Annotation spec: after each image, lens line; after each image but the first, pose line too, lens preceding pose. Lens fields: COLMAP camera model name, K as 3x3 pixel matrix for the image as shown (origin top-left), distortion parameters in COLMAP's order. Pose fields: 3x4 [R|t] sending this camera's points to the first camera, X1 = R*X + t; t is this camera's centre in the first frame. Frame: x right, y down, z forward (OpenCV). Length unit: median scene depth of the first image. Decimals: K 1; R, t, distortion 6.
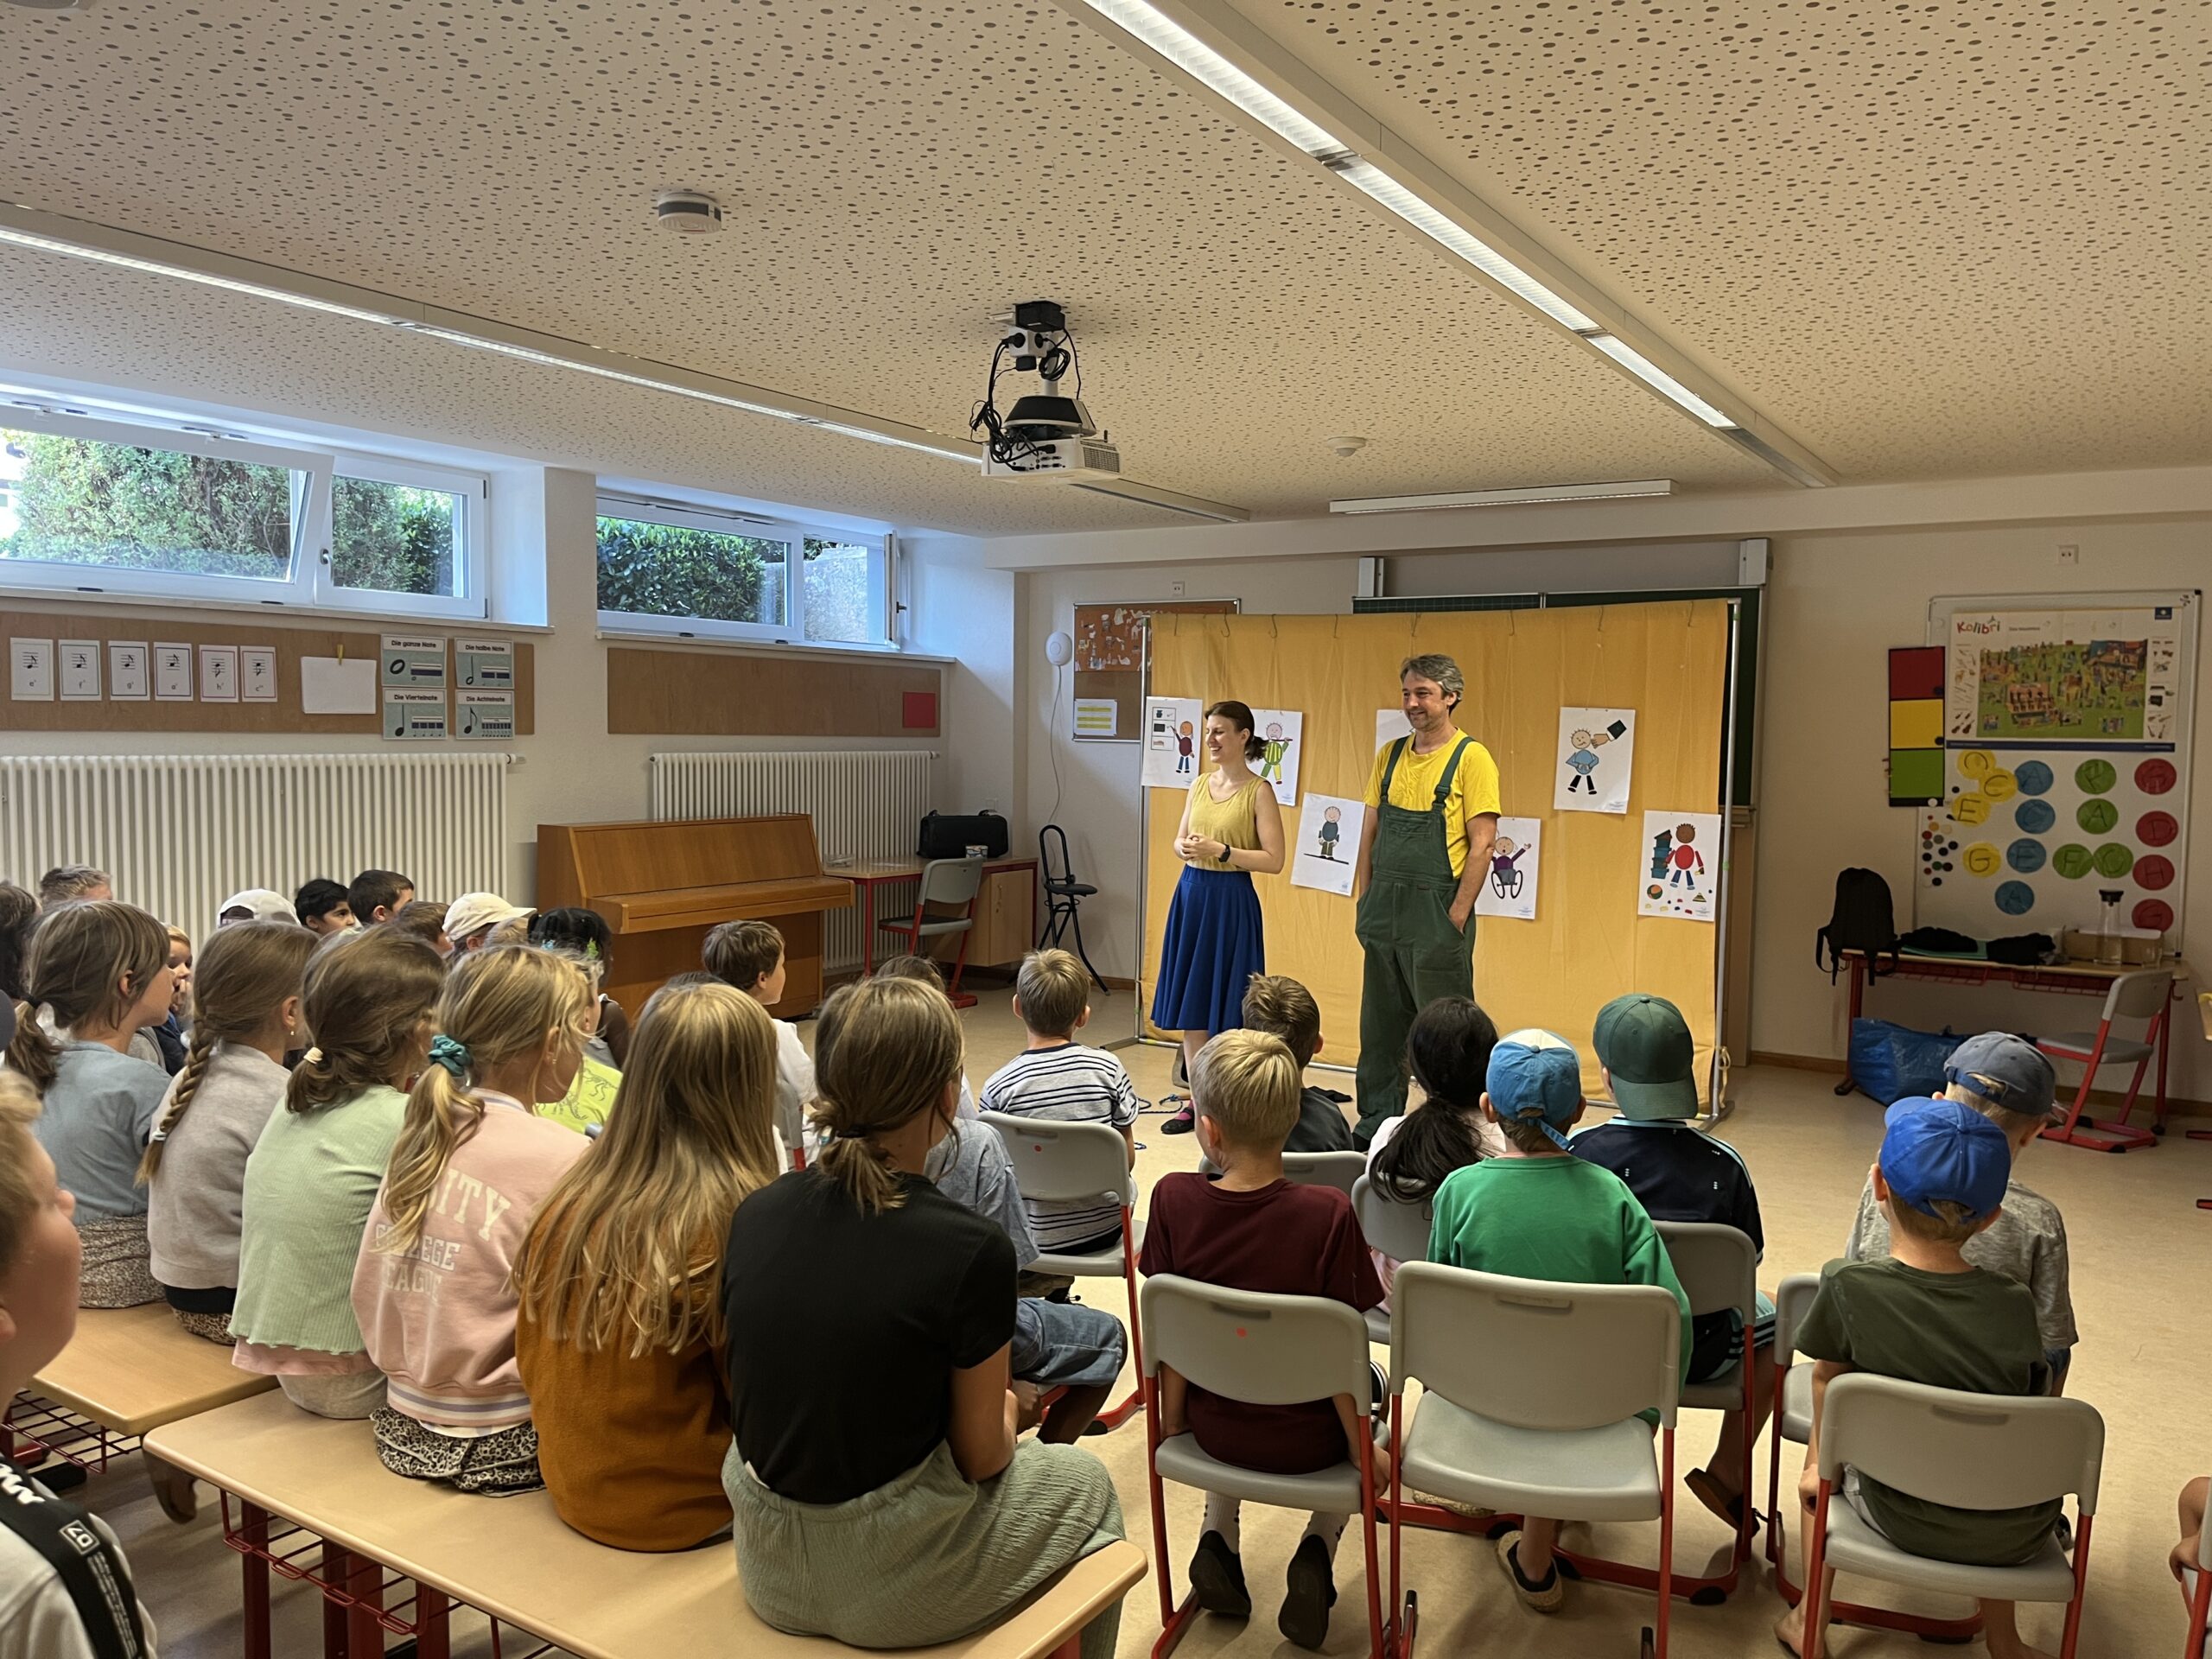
lens RADIAL K [[1683.9, 0, 1128.5], [0, 1683.9, 840.2], [0, 0, 1]] dist [0.065531, -0.064502]
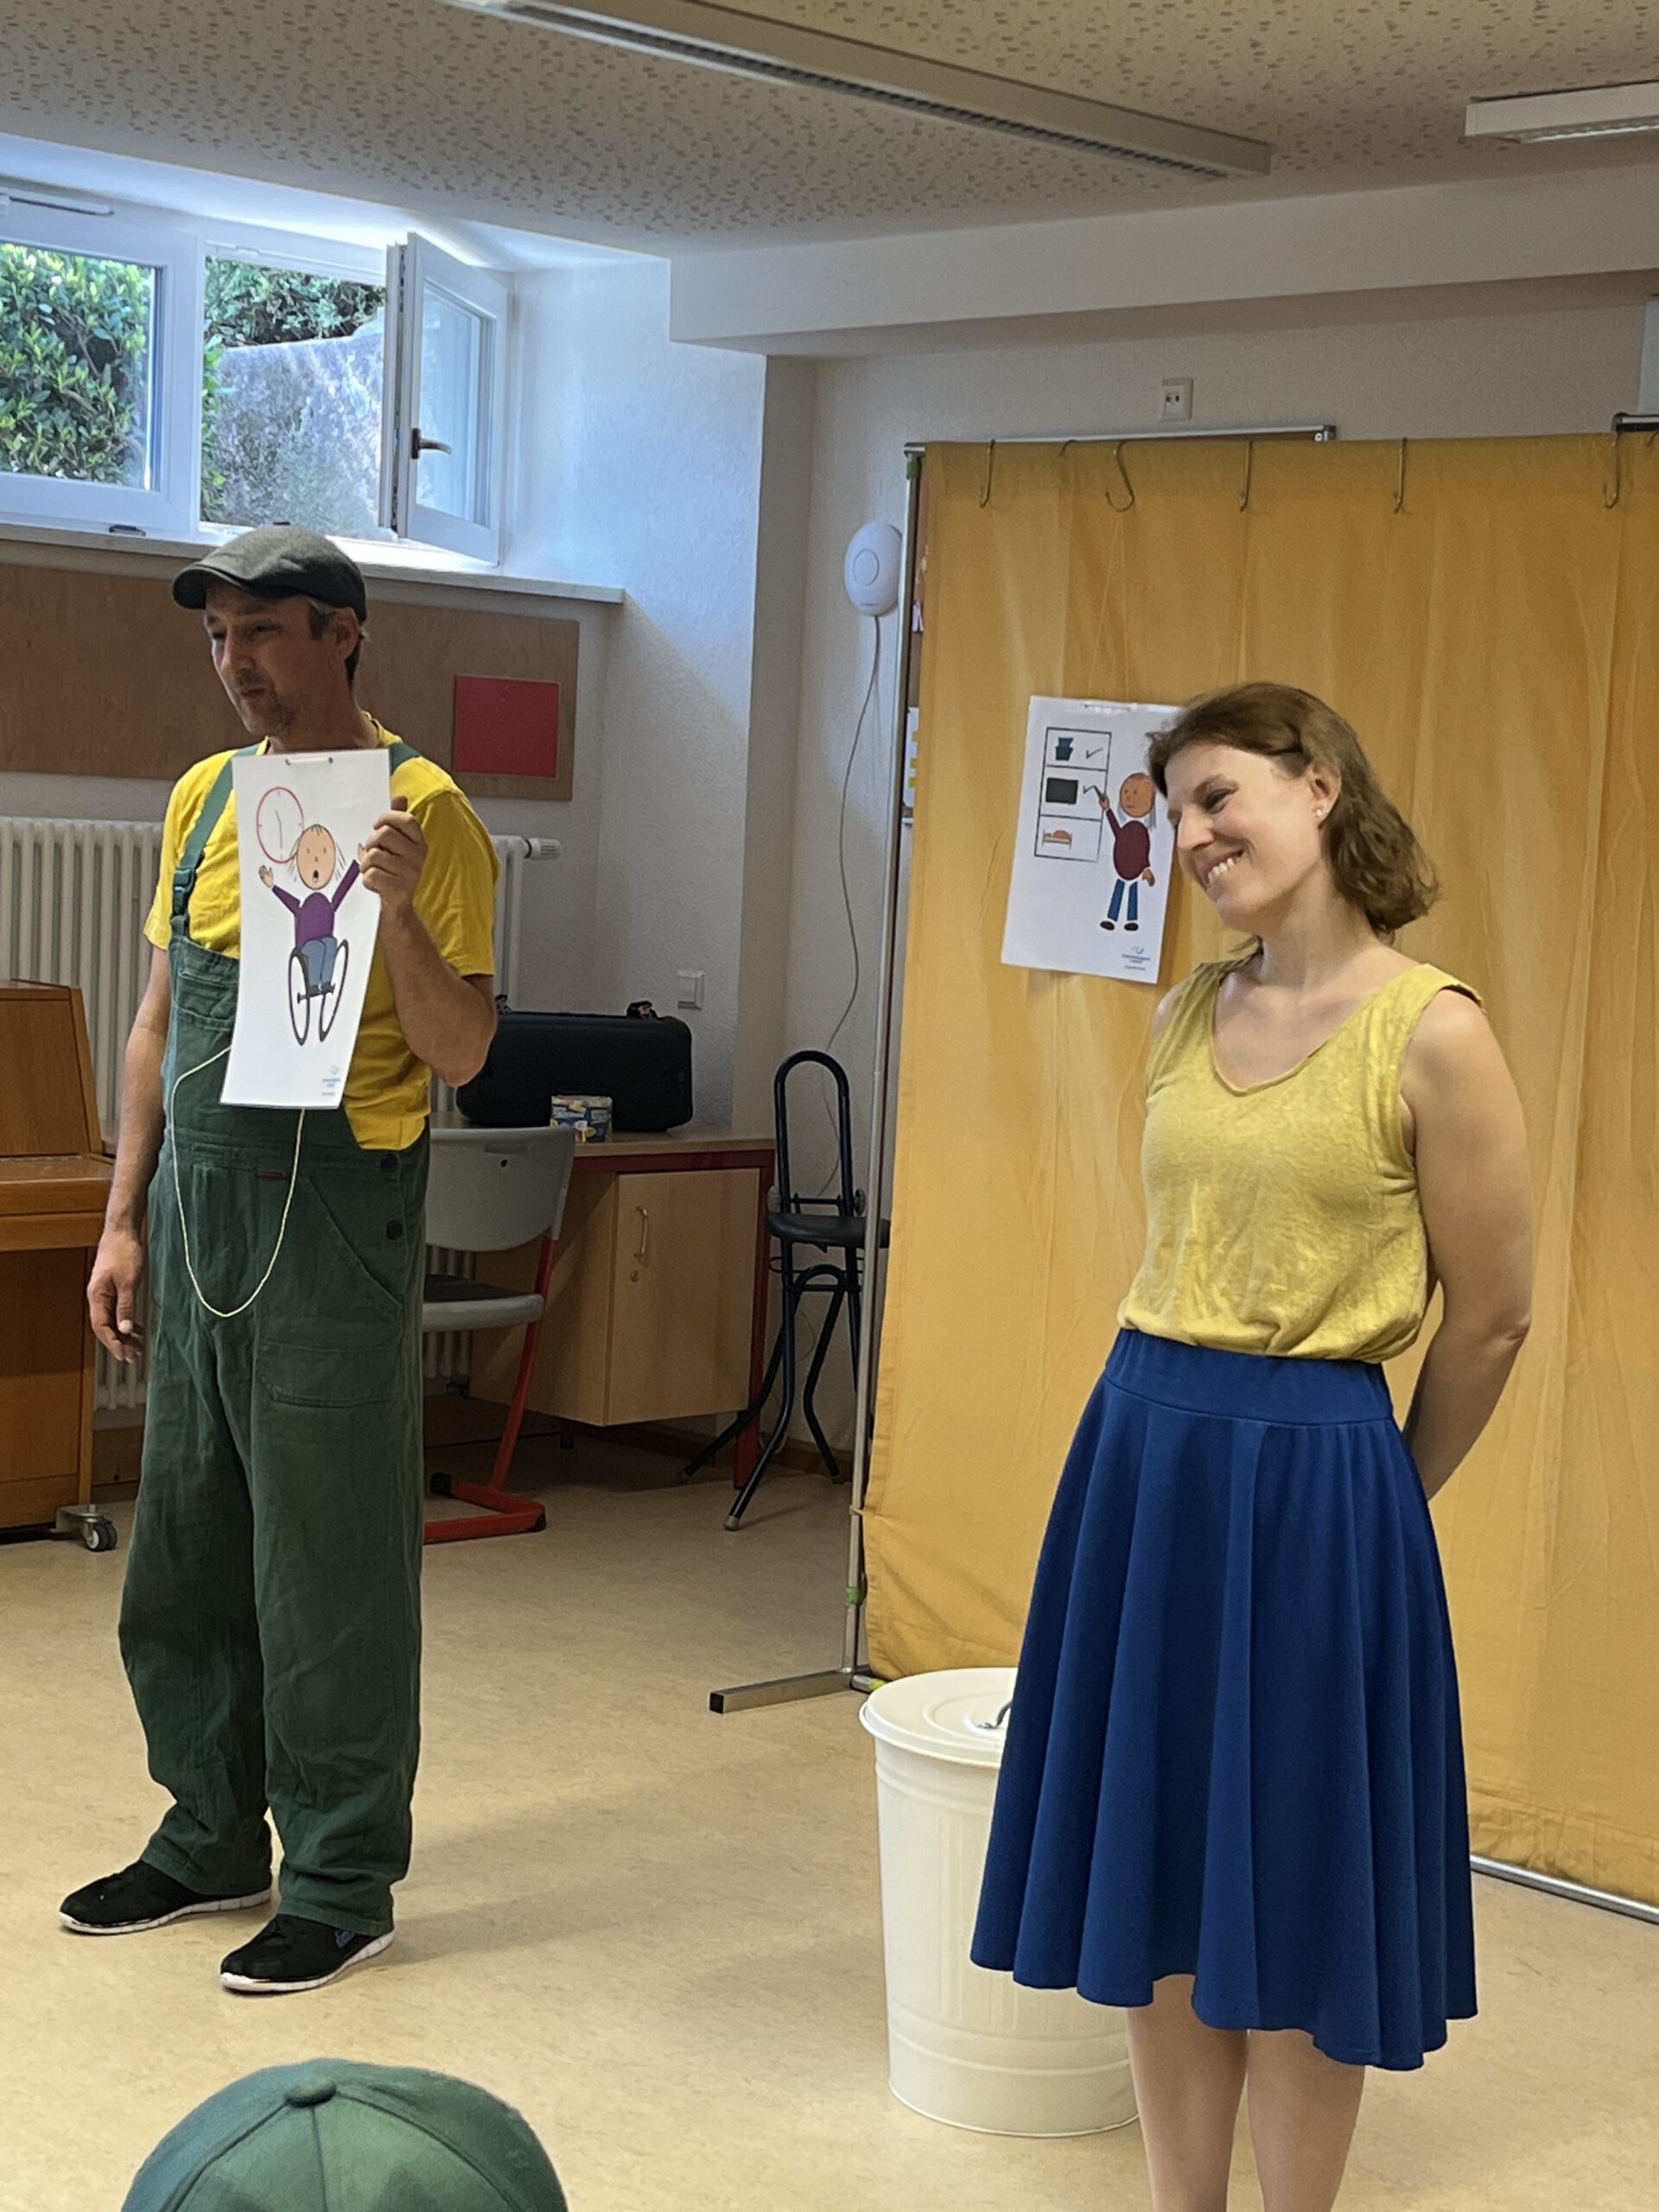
lens RADIAL K [[3776.2, 0, 829.5], [0, 3776.2, 1106.0], [0, 0, 1]] dist [0.292873, -1.258330]
pose [[0.971838, 0.052708, -0.229680, 0.195820], [-0.051284, 0.998610, 0.012171, -0.009491], [0.230003, -0.000049, 0.973190, 0.266409]]
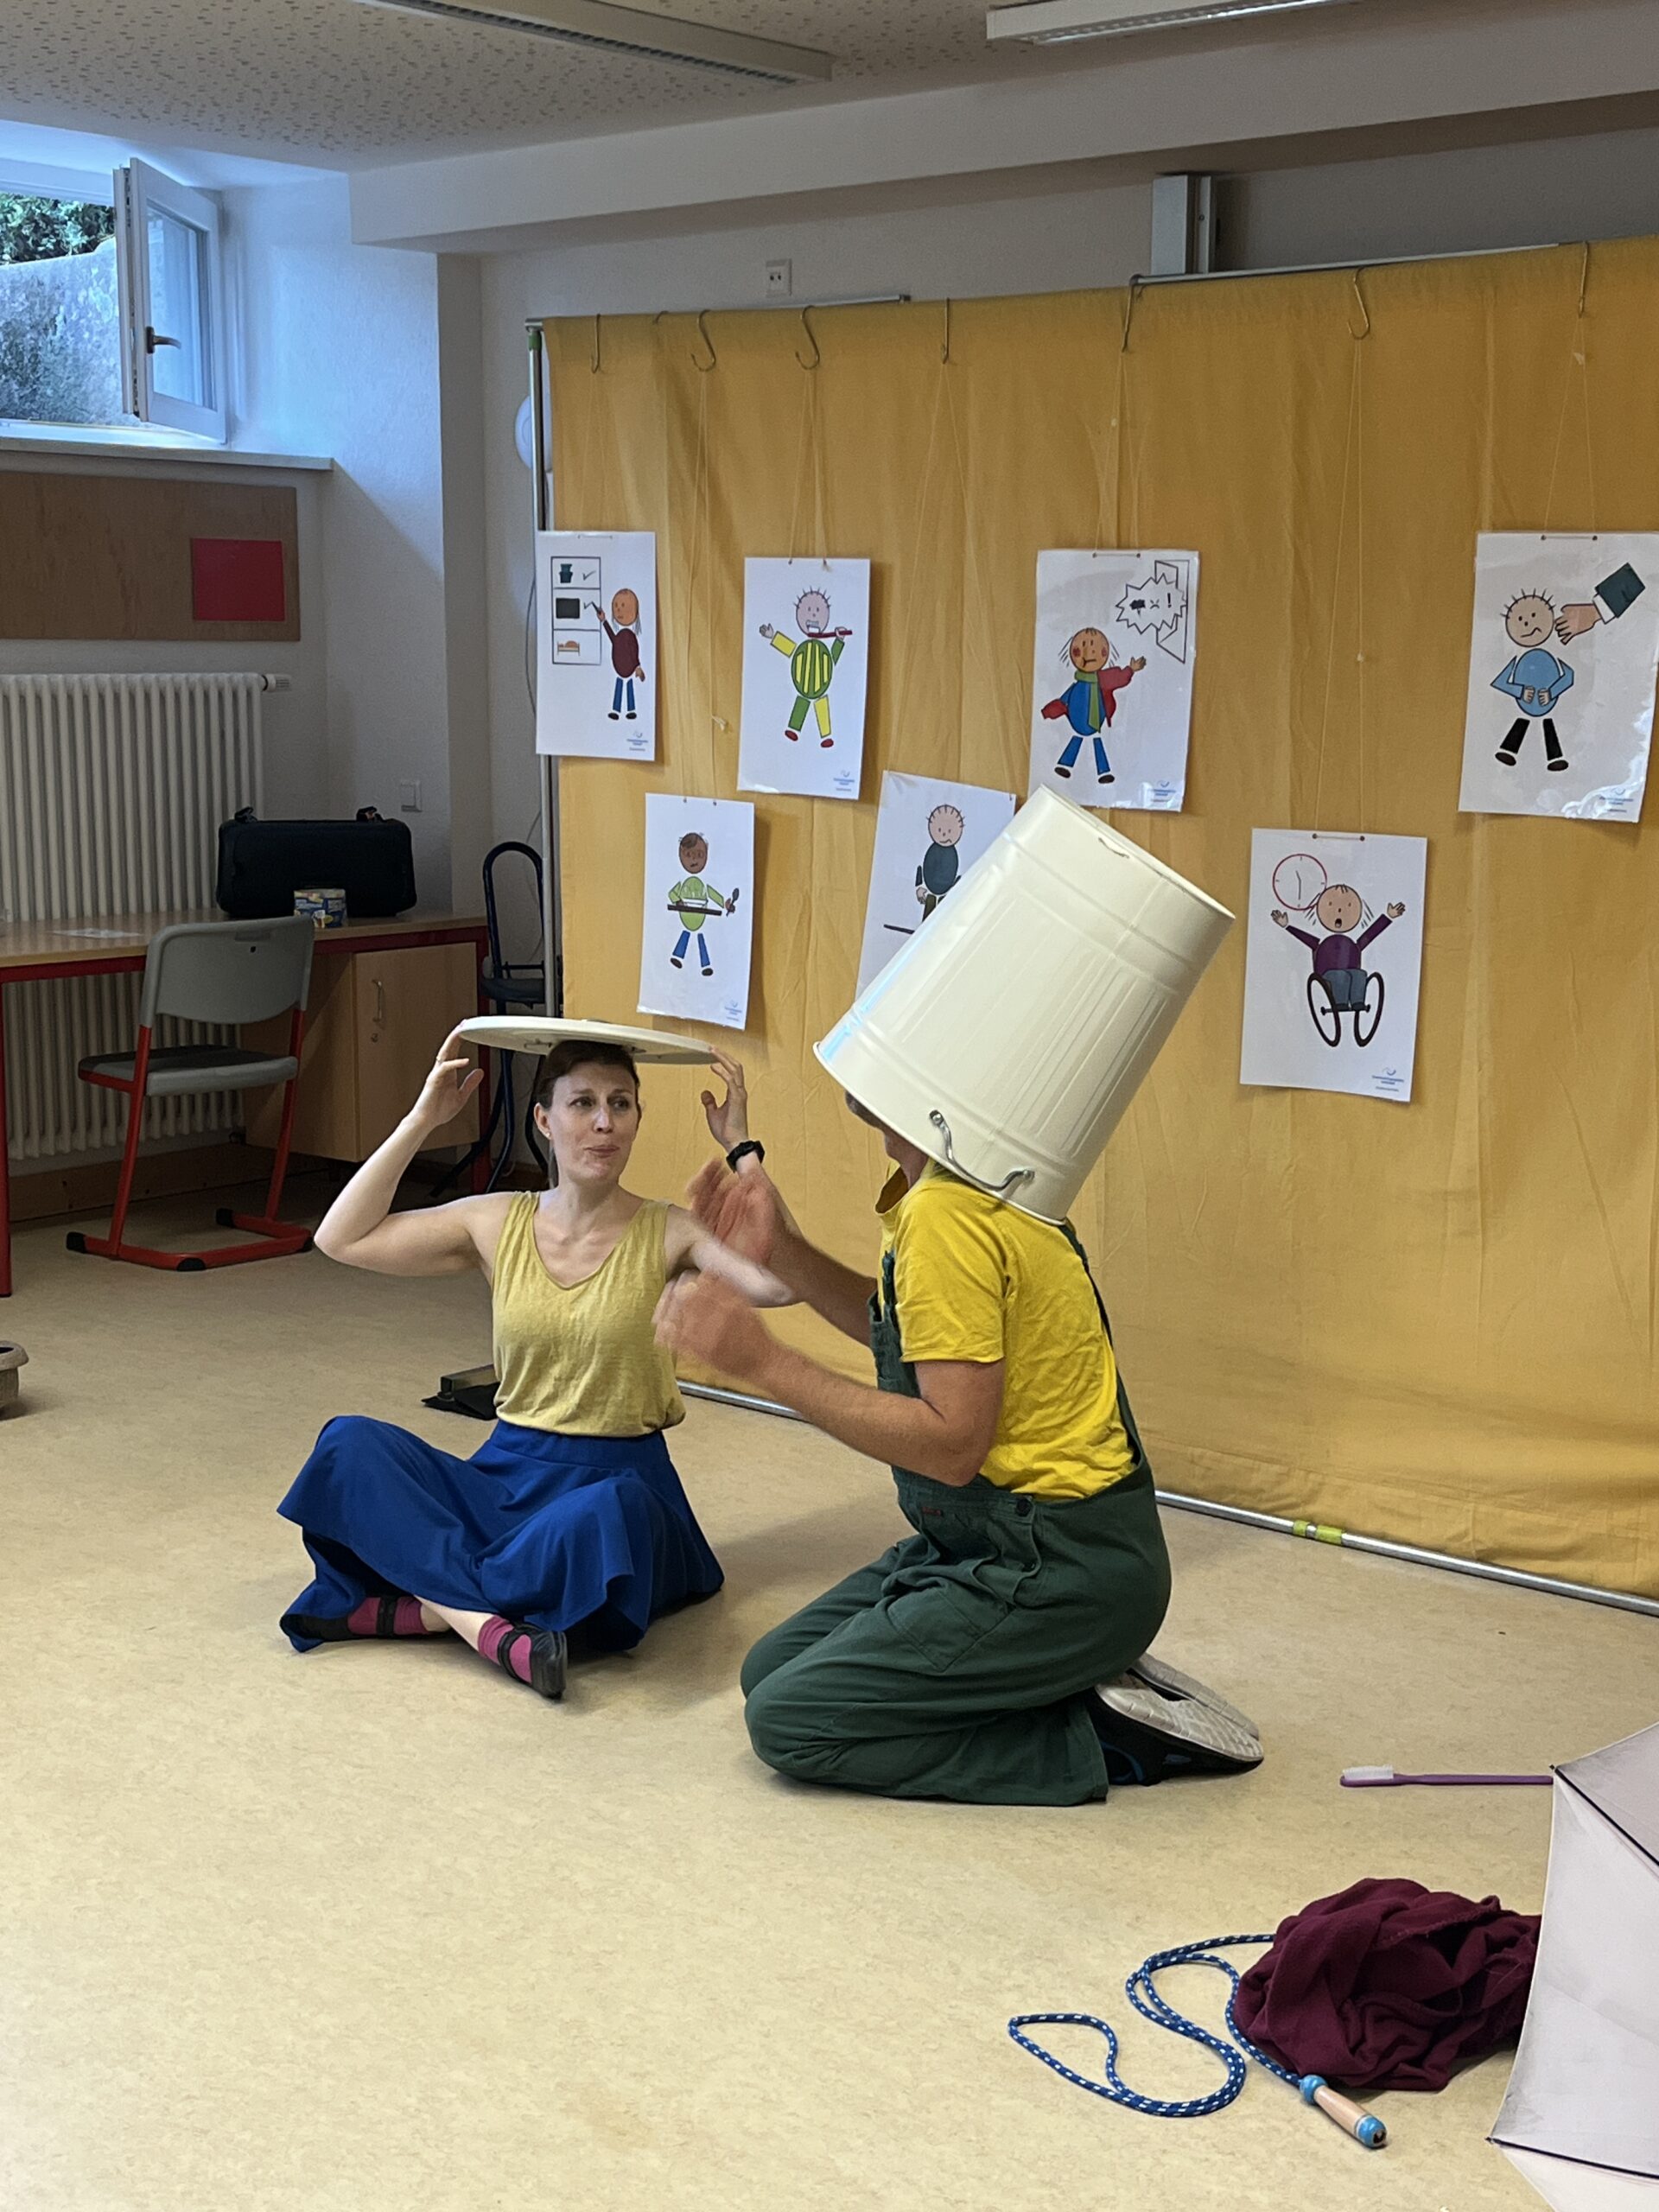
lens RADIAL K [[3023.2, 0, 836.3], [0, 3023.2, 1132.7], [0, 0, 1]] dist [0.111581, -0.244585]
pose [[0.988060, 0.013620, -0.153468, 0.213191], [0.001039, 0.995473, 0.095038, -0.011114], [0.154068, -0.094063, 0.983573, 0.300752]]
